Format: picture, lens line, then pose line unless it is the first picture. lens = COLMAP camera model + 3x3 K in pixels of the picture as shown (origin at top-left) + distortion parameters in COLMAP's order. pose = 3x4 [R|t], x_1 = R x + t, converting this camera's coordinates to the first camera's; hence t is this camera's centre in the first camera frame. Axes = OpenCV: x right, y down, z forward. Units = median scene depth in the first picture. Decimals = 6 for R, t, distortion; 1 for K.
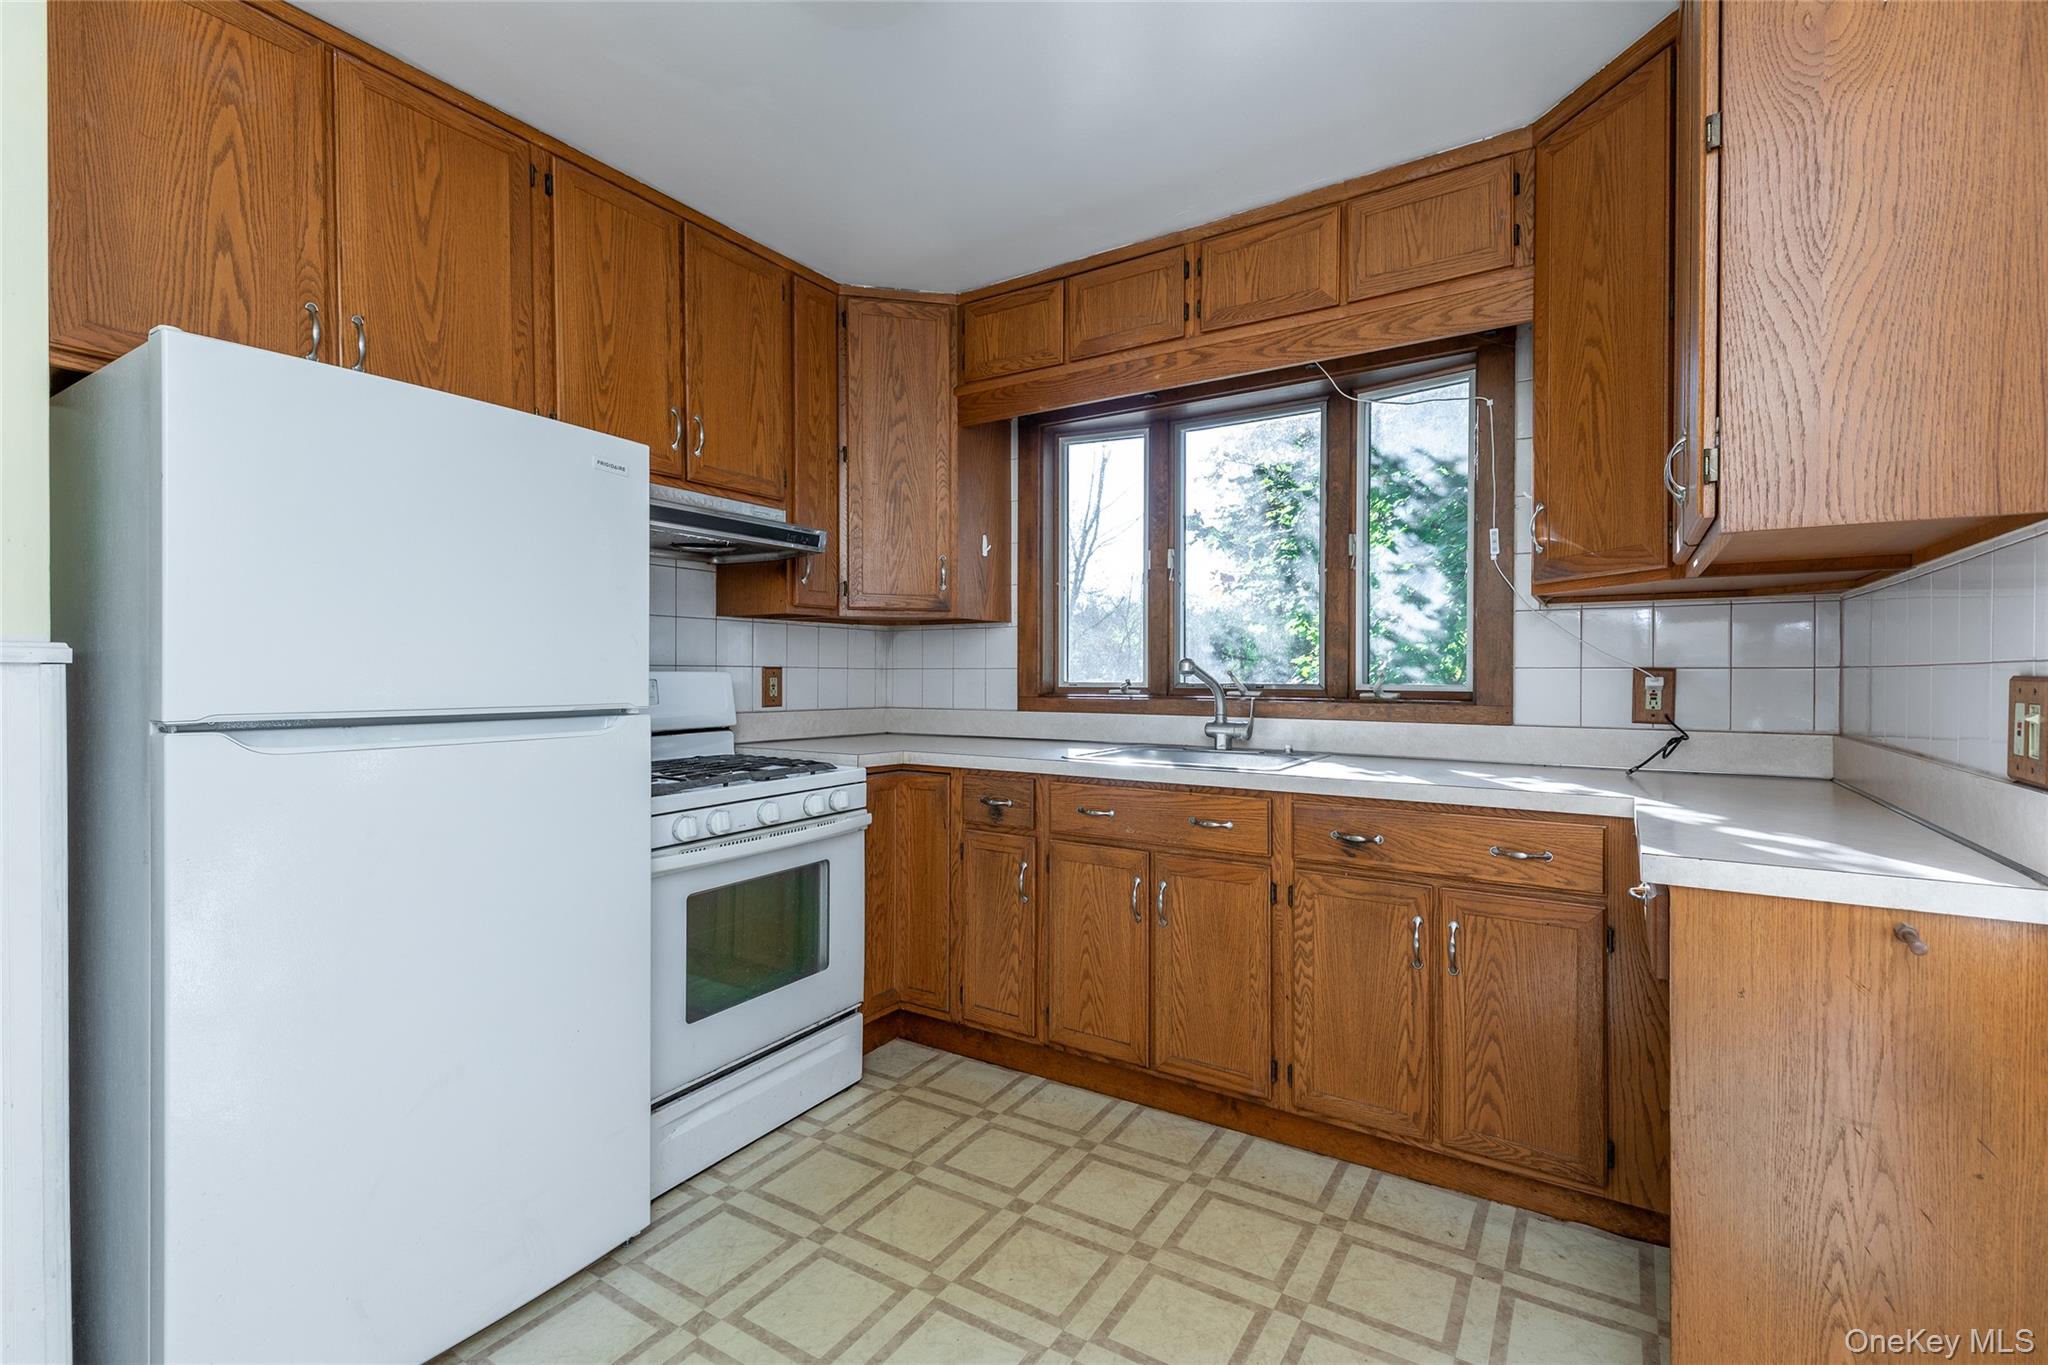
lens RADIAL K [[923.8, 0, 1031.5], [0, 923.8, 682.7], [0, 0, 1]] dist [0.013205, -0.000091]
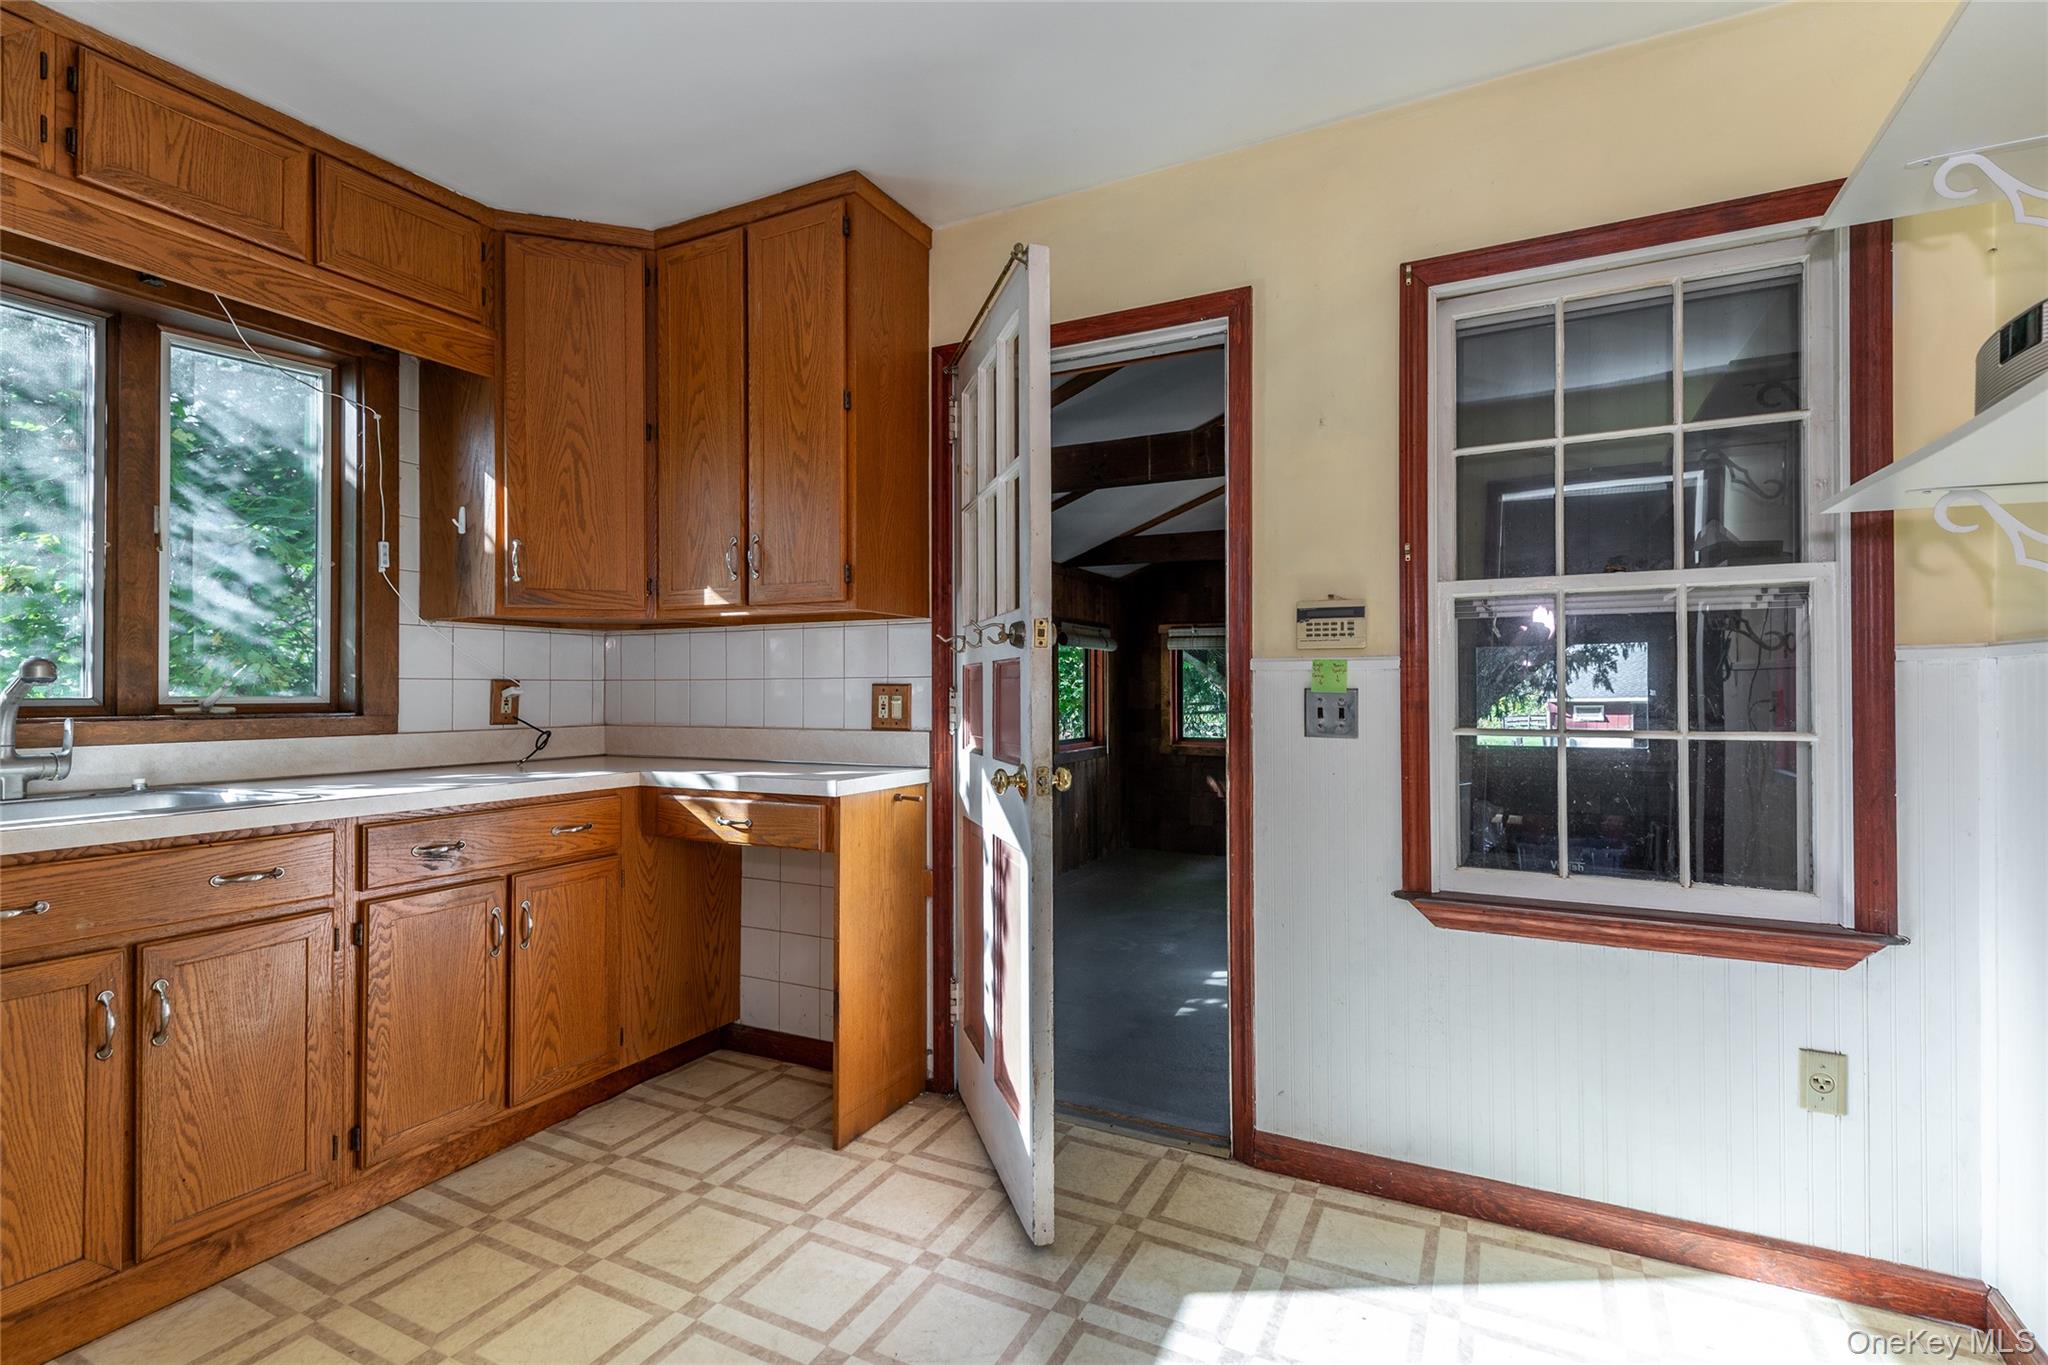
lens RADIAL K [[923.8, 0, 1035.5], [0, 923.8, 682.7], [0, 0, 1]] dist [0.013205, -0.000091]
pose [[-0.090092, 0.005231, 0.995920, -0.715829], [0.011772, 0.999922, -0.004187, 0.002279], [-0.995864, 0.011346, -0.090147, 0.467817]]
